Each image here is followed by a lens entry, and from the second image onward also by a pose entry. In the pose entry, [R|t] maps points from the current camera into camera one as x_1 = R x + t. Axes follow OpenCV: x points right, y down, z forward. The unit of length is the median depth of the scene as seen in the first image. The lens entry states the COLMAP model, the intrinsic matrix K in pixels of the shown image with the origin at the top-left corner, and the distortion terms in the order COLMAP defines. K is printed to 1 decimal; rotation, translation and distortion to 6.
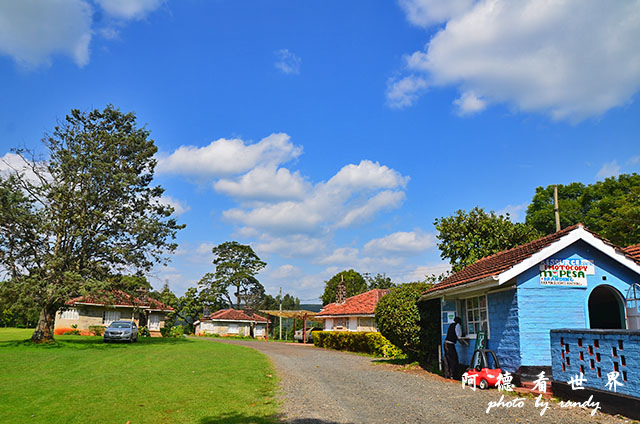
lens RADIAL K [[474.7, 0, 315.2], [0, 474.7, 222.9], [0, 0, 1]] dist [-0.129531, 0.088467]
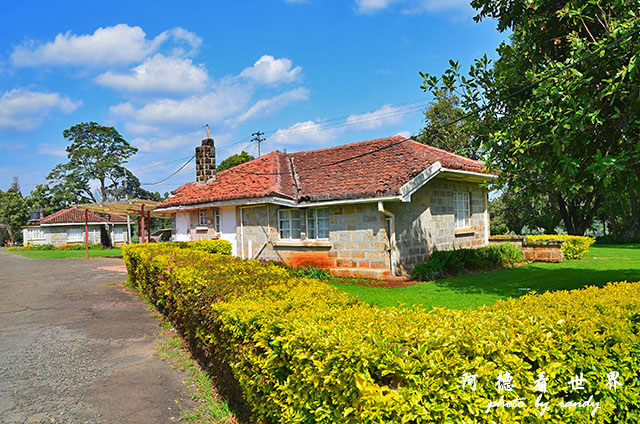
lens RADIAL K [[474.7, 0, 315.2], [0, 474.7, 222.9], [0, 0, 1]] dist [-0.129531, 0.088467]
pose [[0.977495, -0.054036, 0.203920, 0.022710], [0.007687, 0.975120, 0.221543, 0.037289], [-0.210817, -0.214990, 0.953591, 0.176667]]
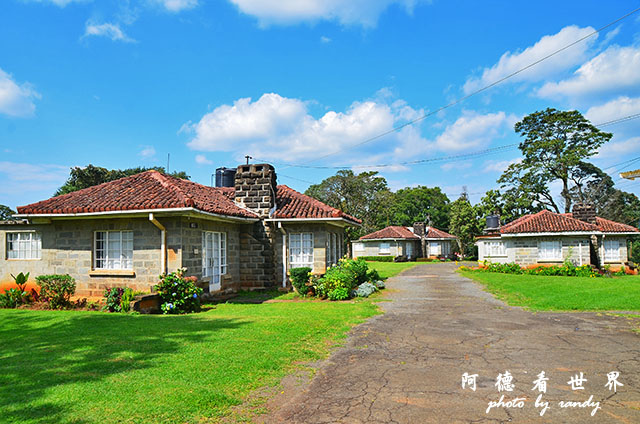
lens RADIAL K [[474.7, 0, 315.2], [0, 474.7, 222.9], [0, 0, 1]] dist [-0.129531, 0.088467]
pose [[0.774985, -0.069865, -0.628106, -0.042855], [0.174958, 0.978744, 0.107004, 0.070240], [0.607279, -0.192819, 0.770735, 0.332176]]
